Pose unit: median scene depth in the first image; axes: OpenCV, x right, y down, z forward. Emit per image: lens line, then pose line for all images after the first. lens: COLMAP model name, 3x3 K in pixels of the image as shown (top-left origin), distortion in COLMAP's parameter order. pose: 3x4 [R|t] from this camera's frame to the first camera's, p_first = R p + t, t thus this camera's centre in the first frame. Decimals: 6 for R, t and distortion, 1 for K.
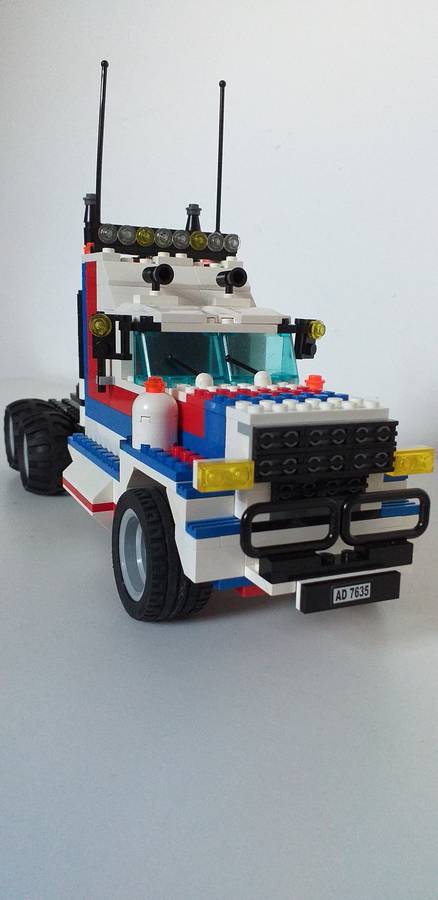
lens RADIAL K [[709.8, 0, 210.9], [0, 709.8, 451.5], [0, 0, 1]] dist [0.031604, 0.000023]
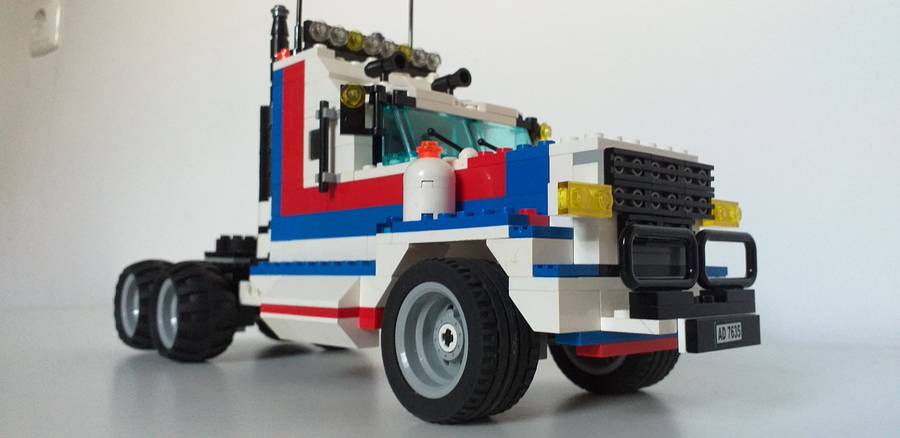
lens RADIAL K [[709.8, 0, 447.7], [0, 709.8, 212.2], [0, 0, 1]] dist [0.031604, 0.000023]
pose [[0.952717, 0.002850, 0.303846, -0.372249], [0.079003, 0.963243, -0.256751, 0.237819], [-0.293409, 0.268616, 0.917473, 0.239727]]
